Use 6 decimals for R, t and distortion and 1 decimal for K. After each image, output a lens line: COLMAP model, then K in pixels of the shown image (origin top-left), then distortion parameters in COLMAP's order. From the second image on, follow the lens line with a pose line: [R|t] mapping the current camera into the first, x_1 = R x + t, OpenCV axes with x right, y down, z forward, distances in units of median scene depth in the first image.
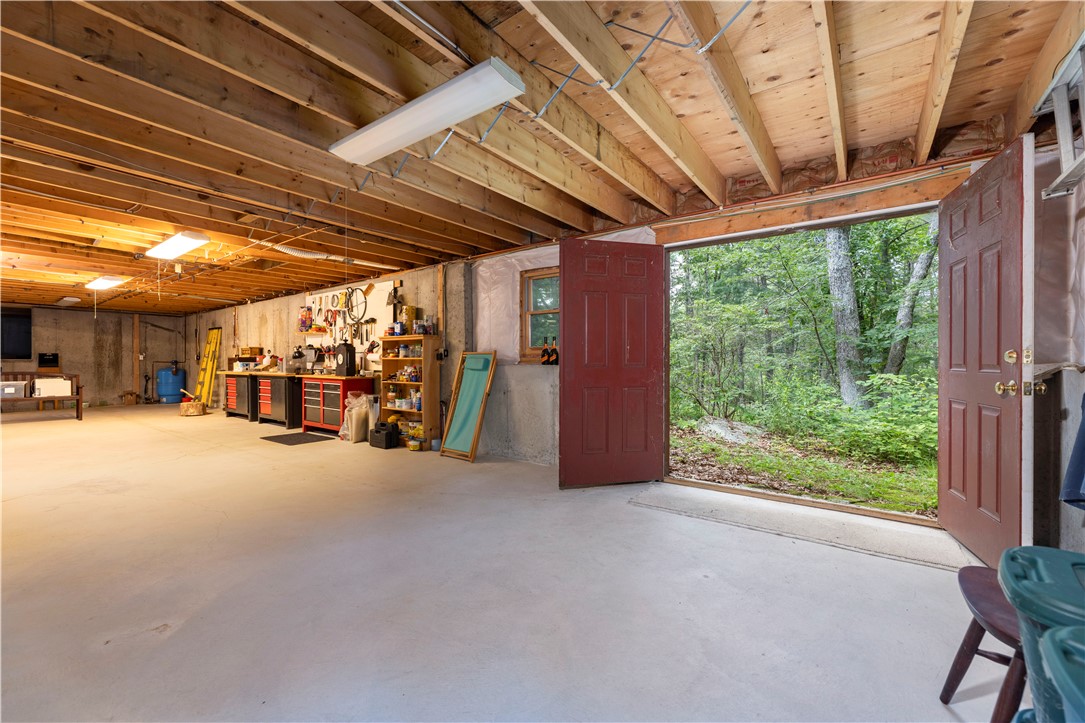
lens RADIAL K [[435.8, 0, 539.7], [0, 435.8, 362.7], [0, 0, 1]] dist [-0.000111, -0.000224]
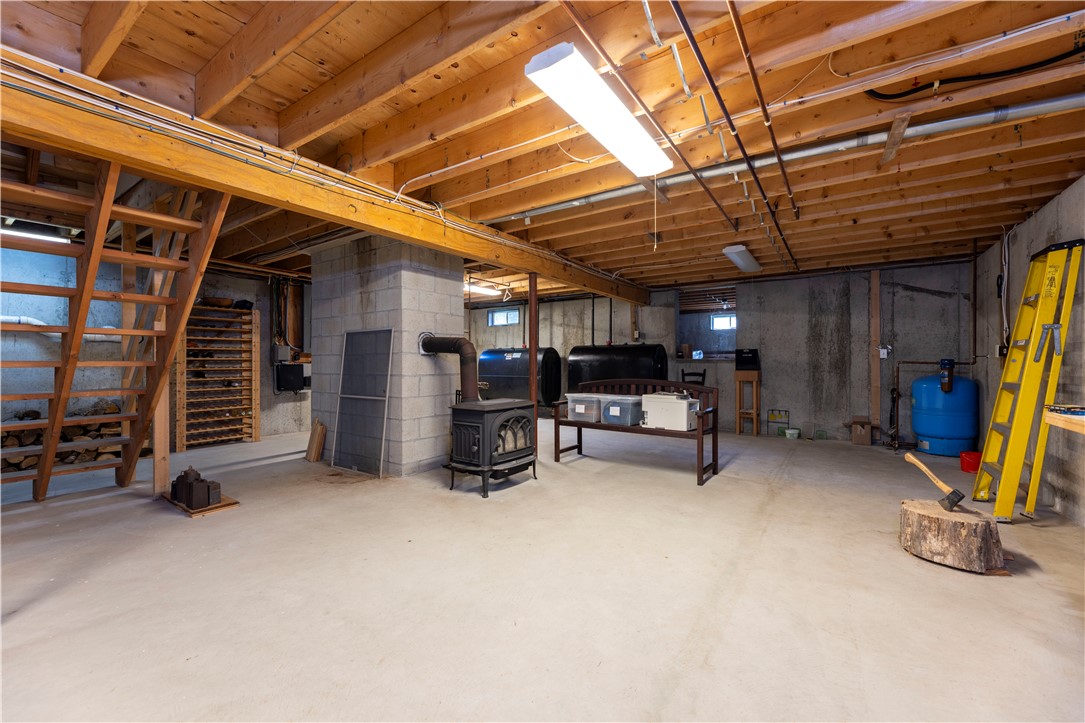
lens RADIAL K [[435.8, 0, 539.3], [0, 435.8, 361.1], [0, 0, 1]] dist [-0.000111, -0.000224]
pose [[0.036211, -0.000070, -0.999344, -0.428143], [-0.000563, 1.000000, -0.000091, -0.002885], [0.999344, 0.000566, 0.036211, 0.592350]]
